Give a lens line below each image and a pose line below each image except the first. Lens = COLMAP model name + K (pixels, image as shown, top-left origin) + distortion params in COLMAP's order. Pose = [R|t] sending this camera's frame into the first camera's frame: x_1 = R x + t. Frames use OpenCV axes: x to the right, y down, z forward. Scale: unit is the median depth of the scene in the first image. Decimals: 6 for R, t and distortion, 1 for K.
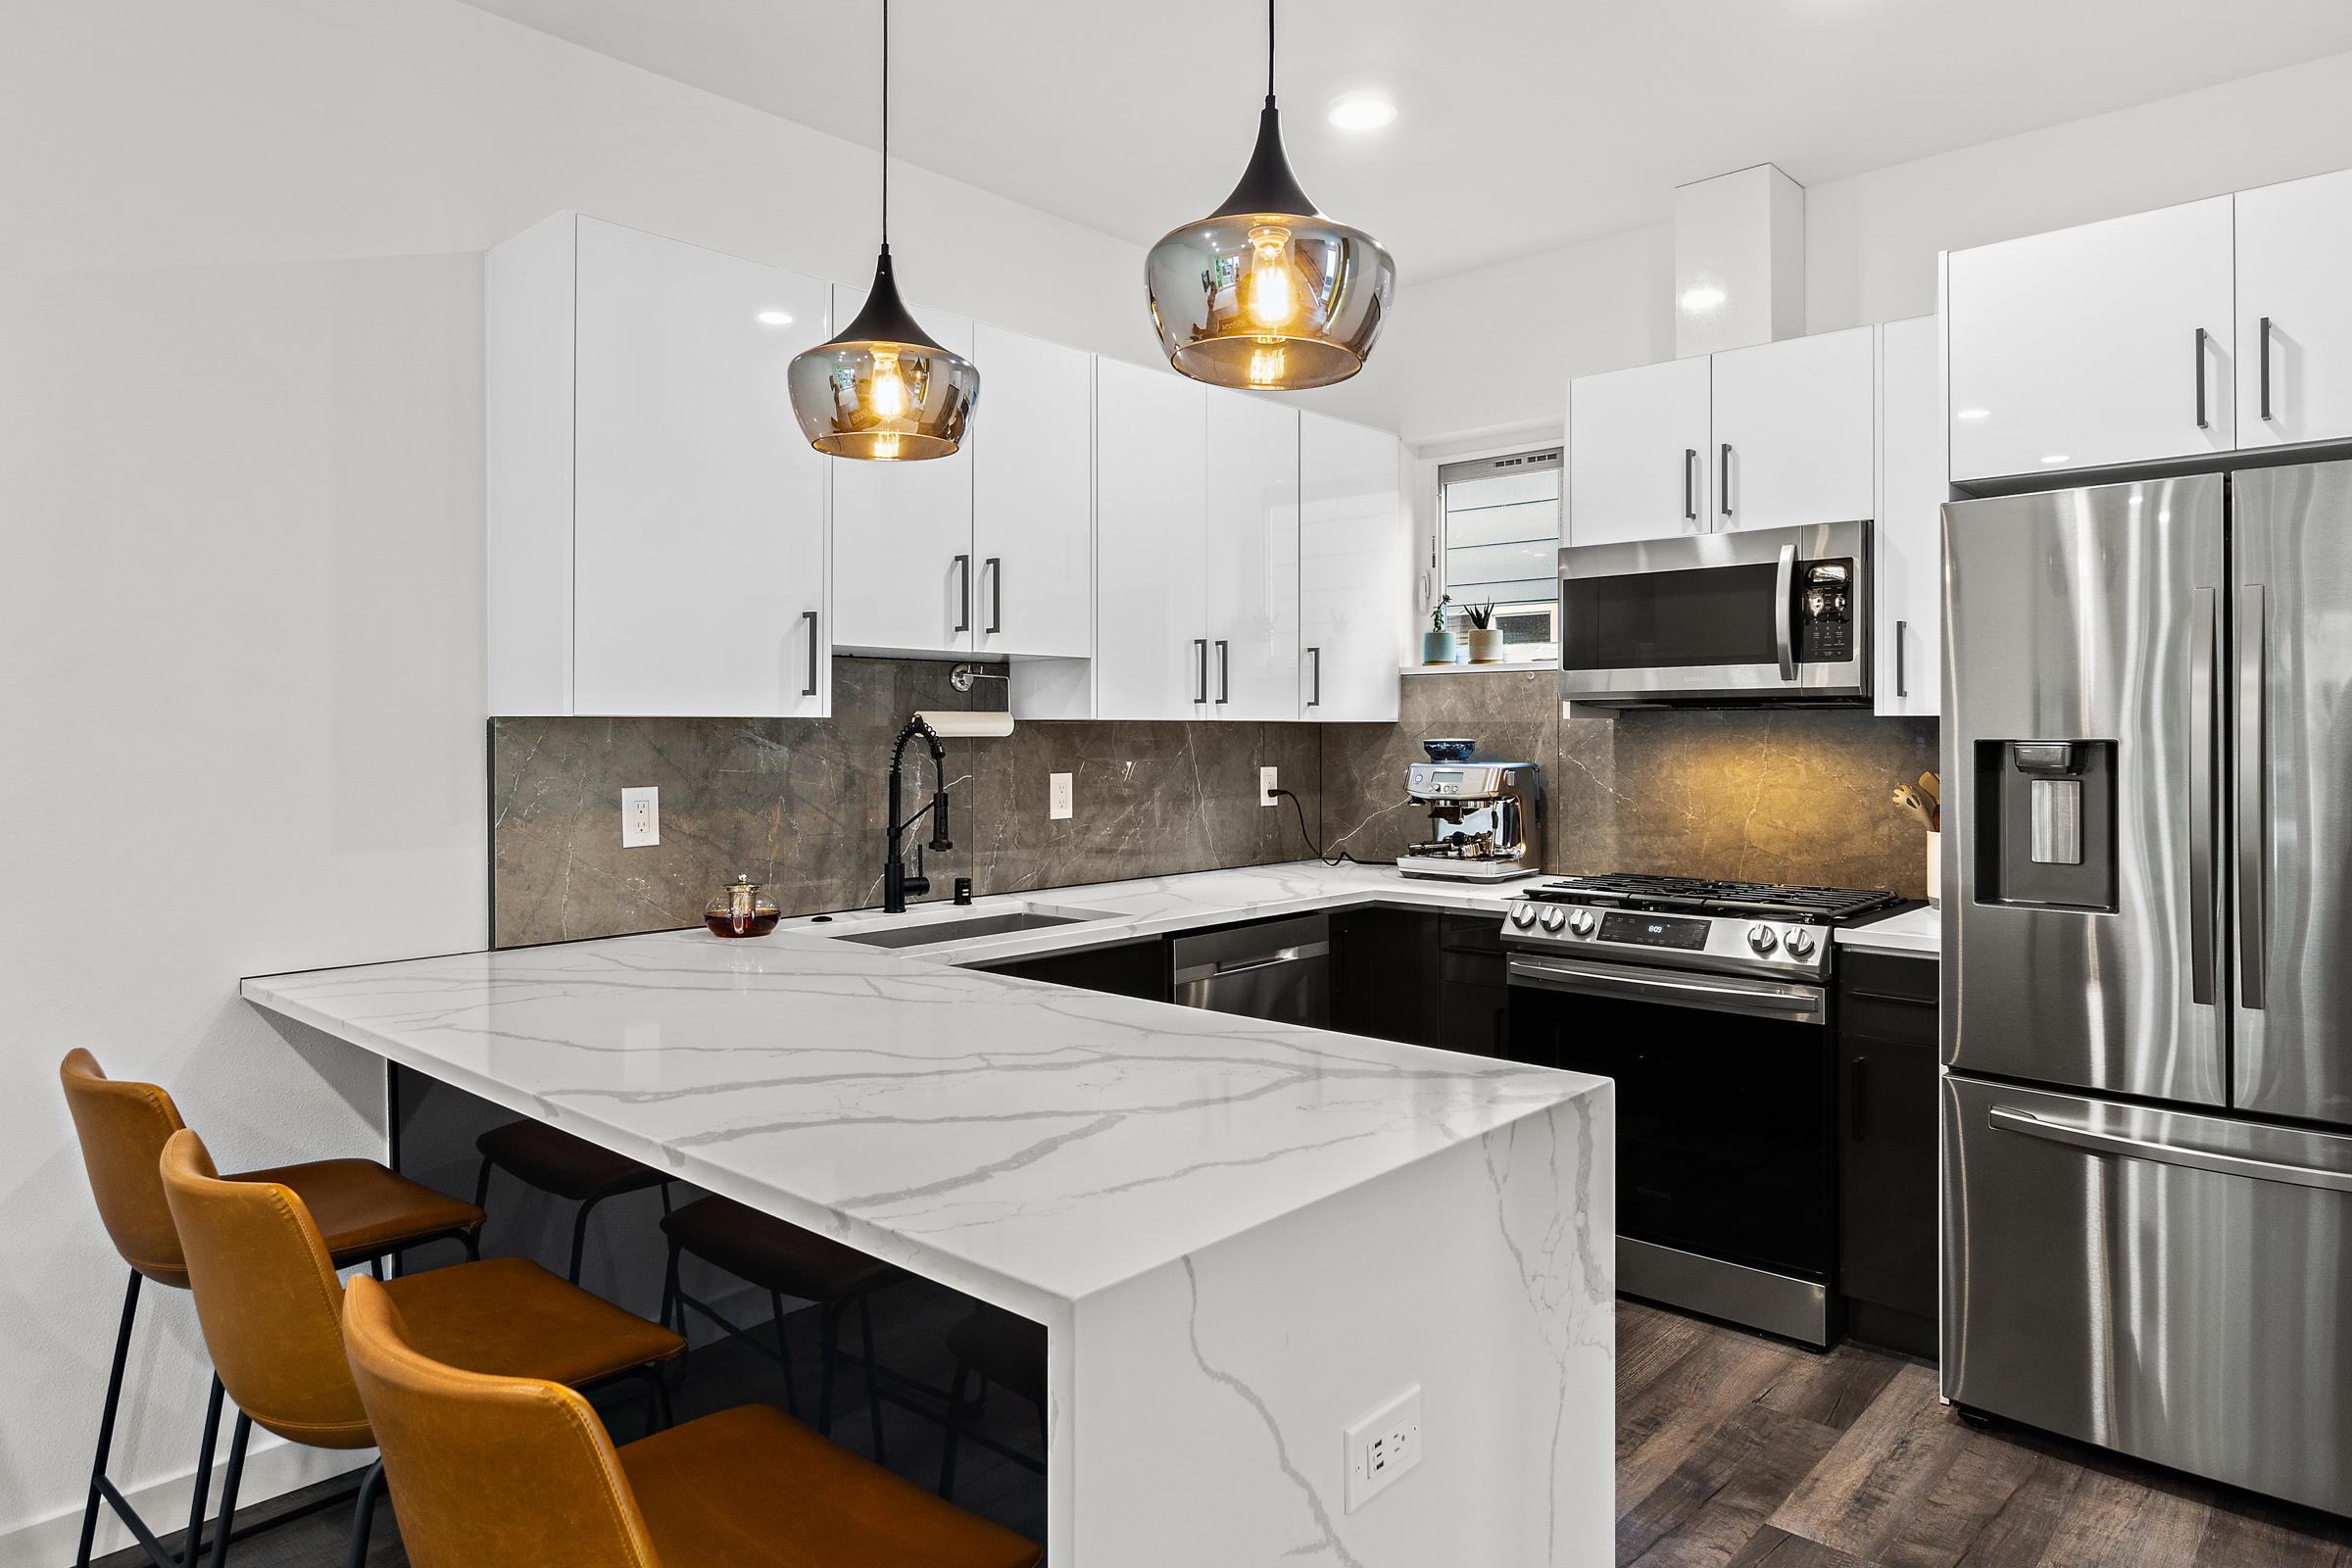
lens RADIAL K [[1405.4, 0, 1176.0], [0, 1405.4, 784.0], [0, 0, 1]] dist [-0.000048, 0.000242]
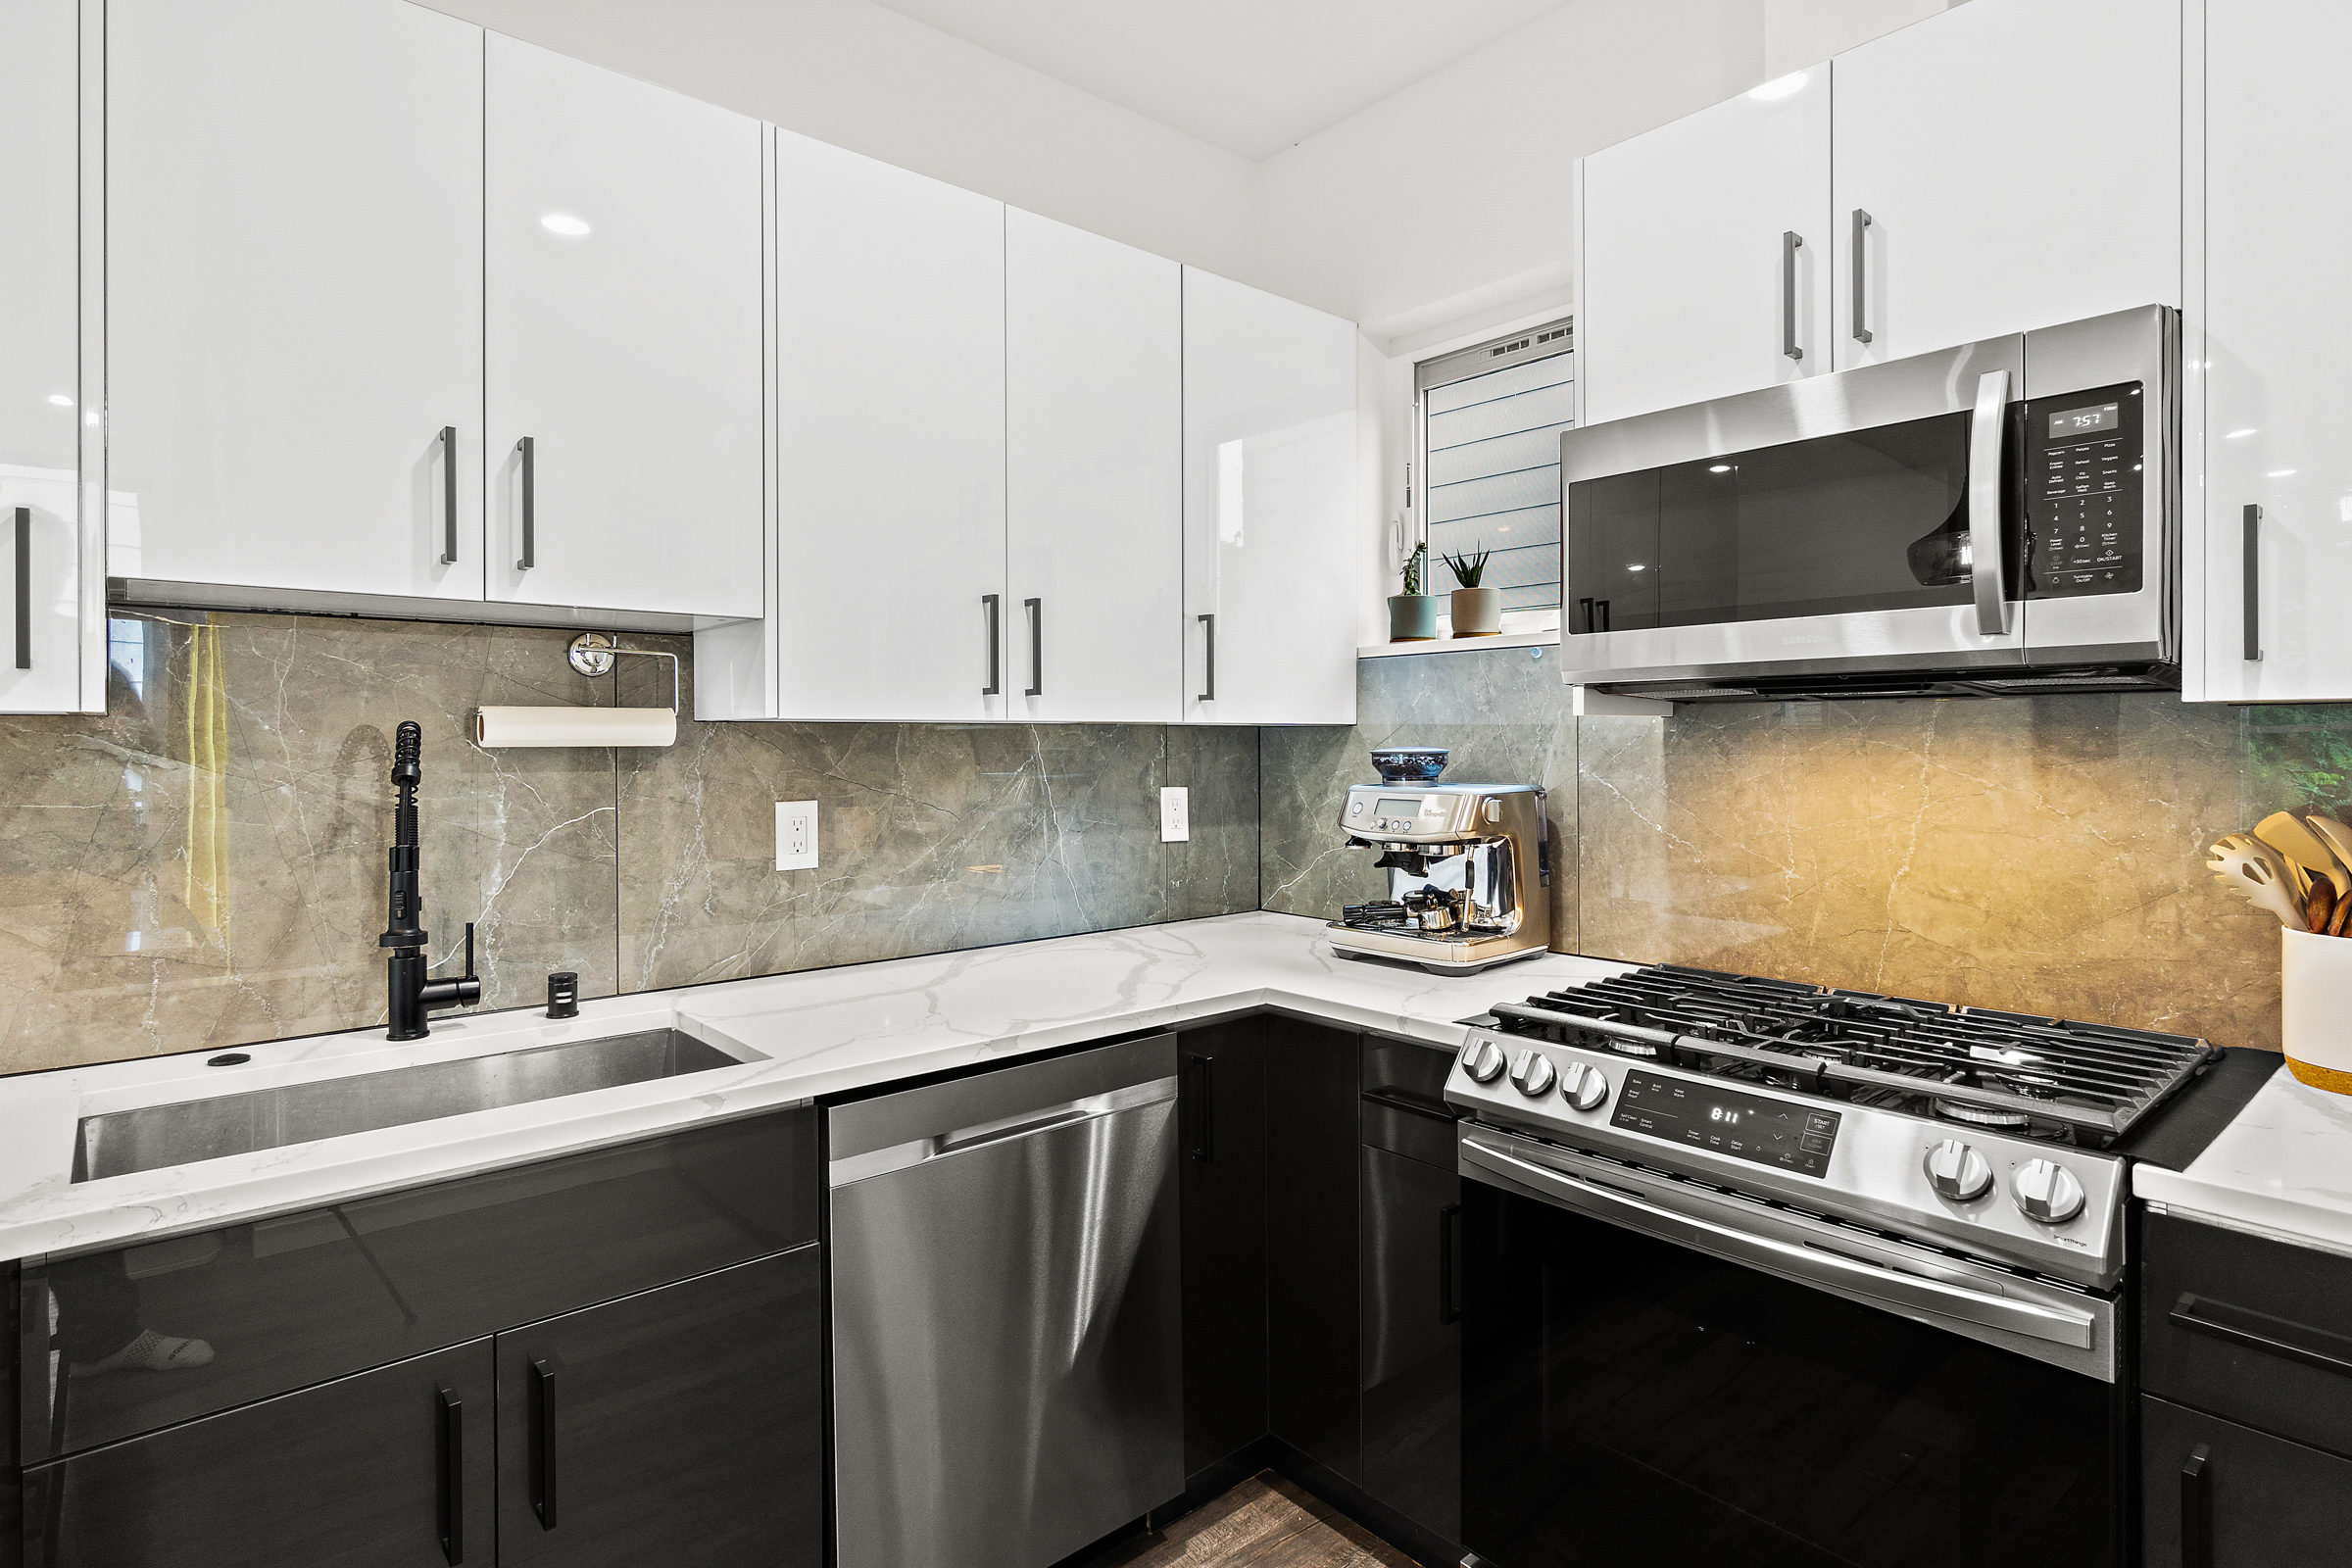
lens RADIAL K [[1207.0, 0, 1173.6], [0, 1207.0, 777.5], [0, 0, 1]] dist [-0.000286, 0.000549]
pose [[0.993374, 0.000967, -0.114925, 0.164948], [-0.001742, 0.999976, -0.006647, -0.015750], [0.114916, 0.006803, 0.993352, 0.462896]]
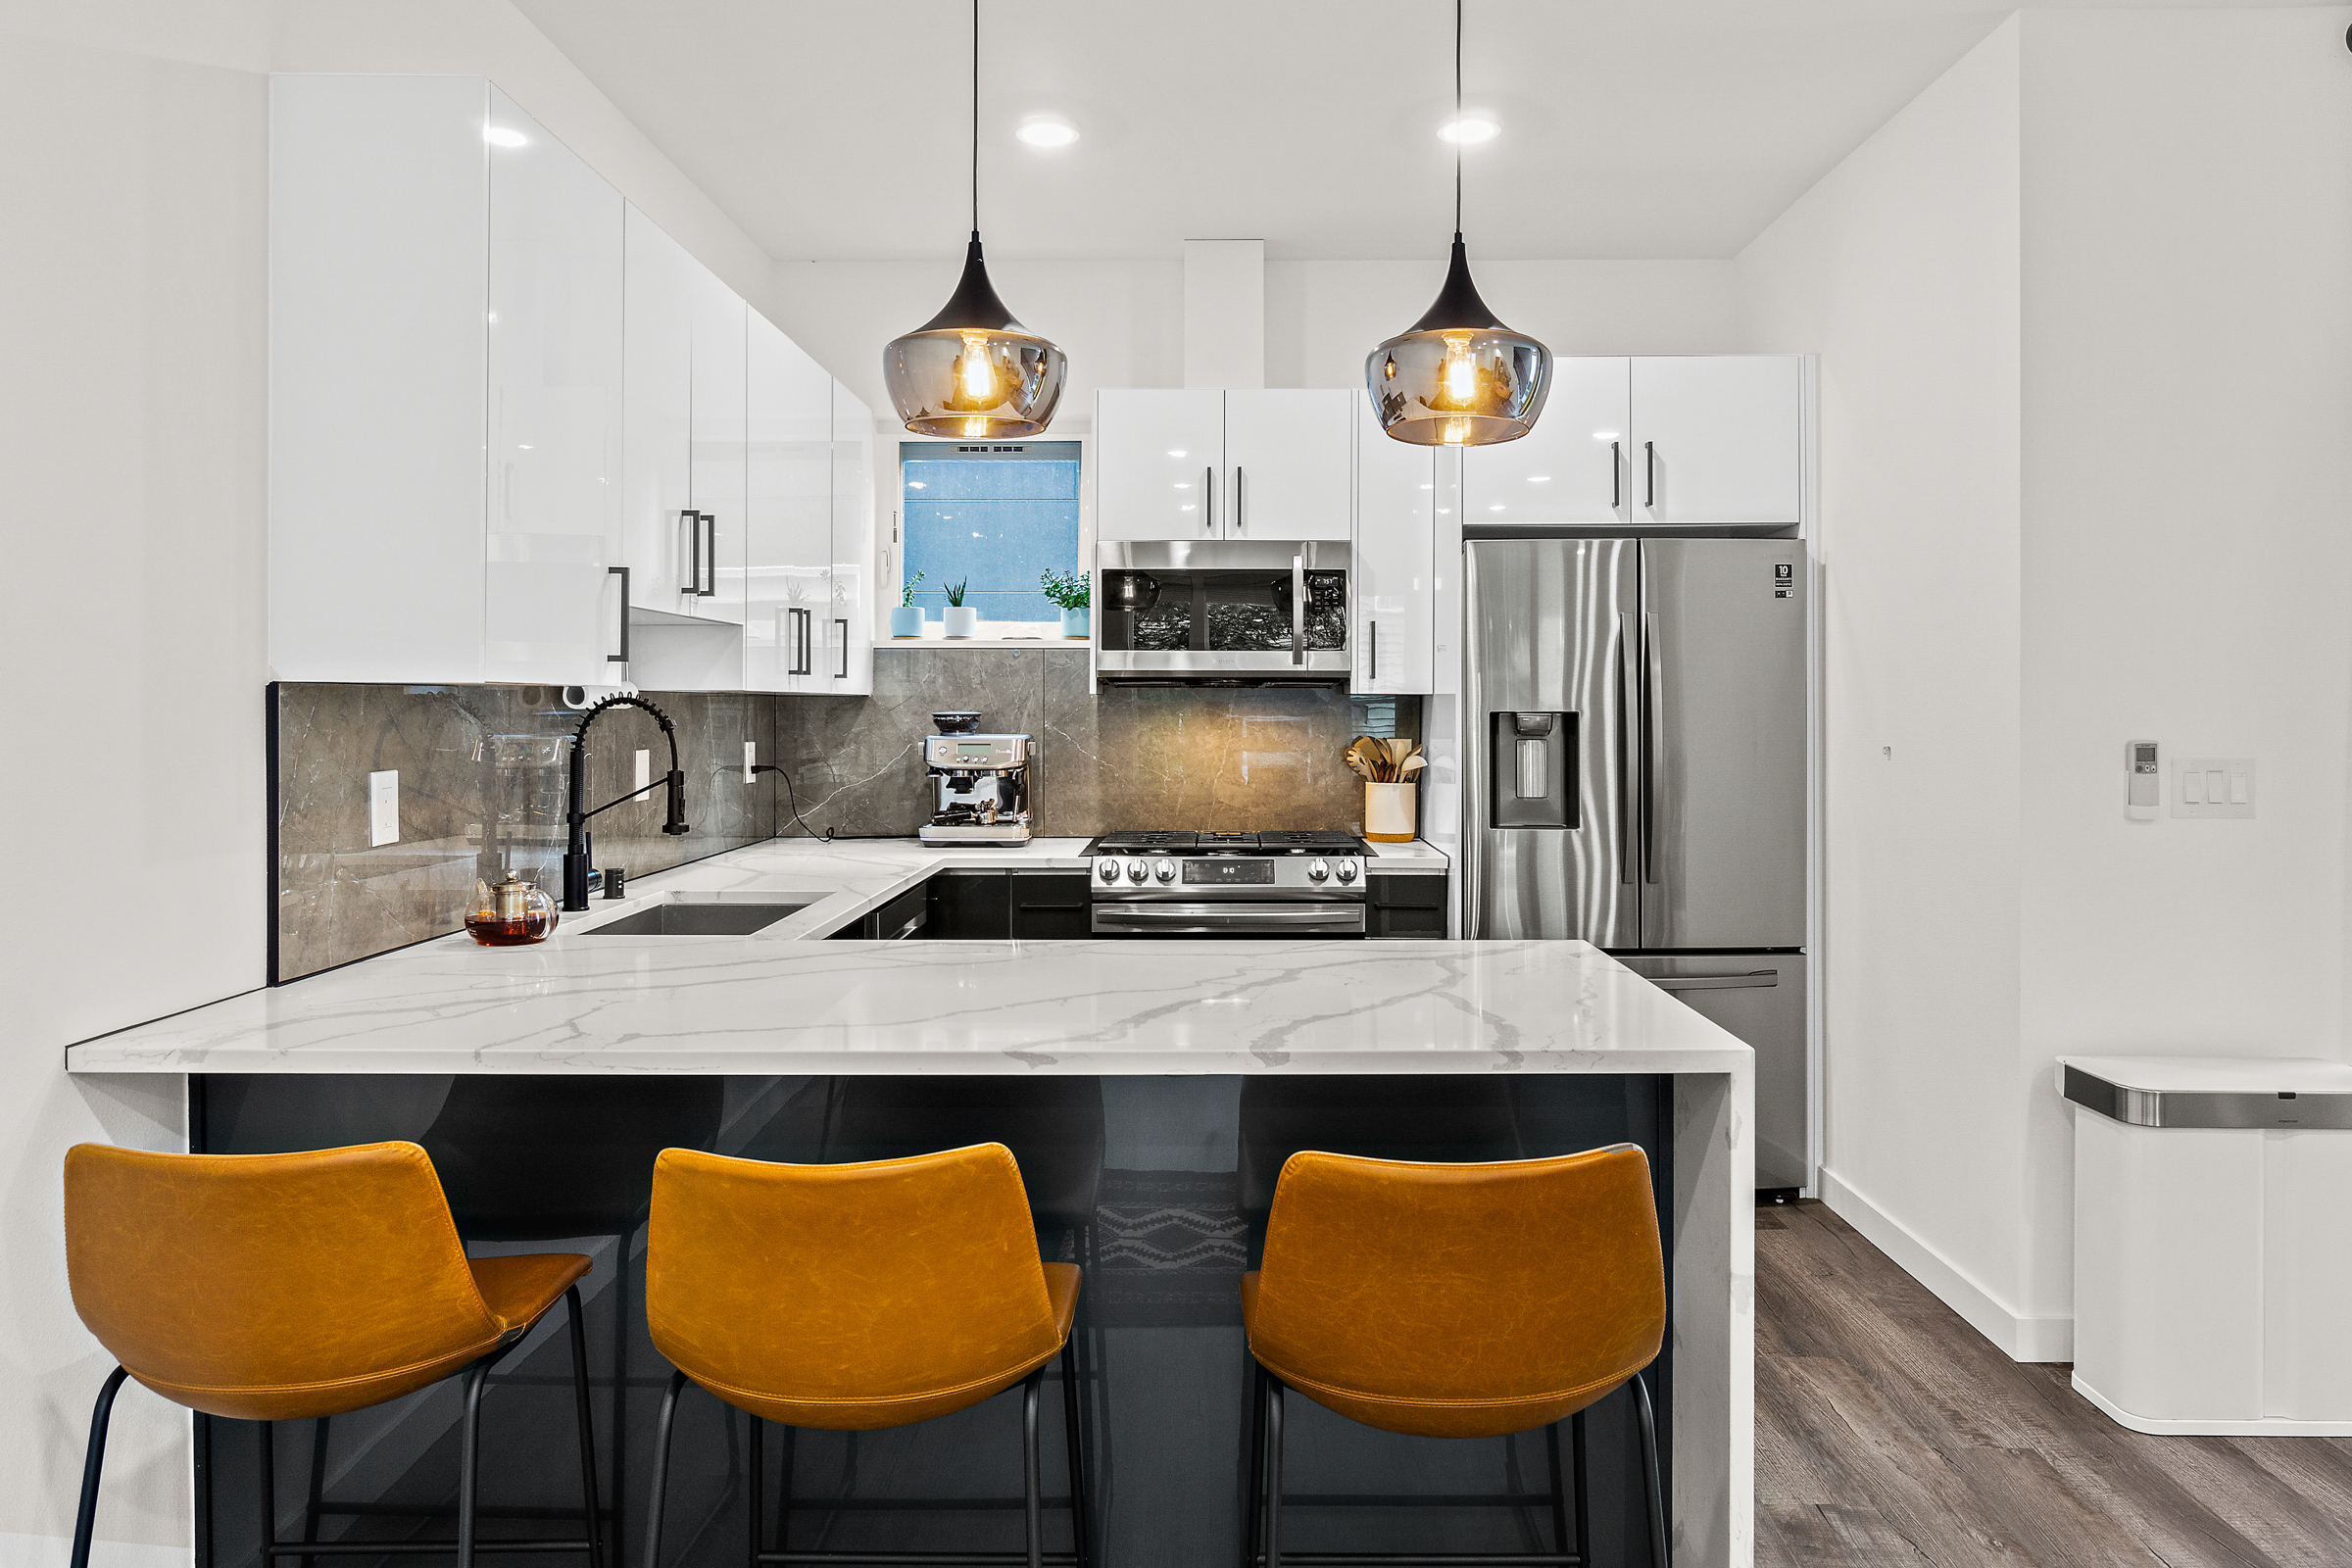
lens RADIAL K [[1550.0, 0, 1206.6], [0, 1550.0, 777.6], [0, 0, 1]] dist [0.004796, 0.001154]
pose [[0.752487, -0.028166, 0.658004, -0.466085], [0.022218, 0.999602, 0.017379, 0.000831], [-0.658232, 0.001542, 0.752814, 0.016302]]
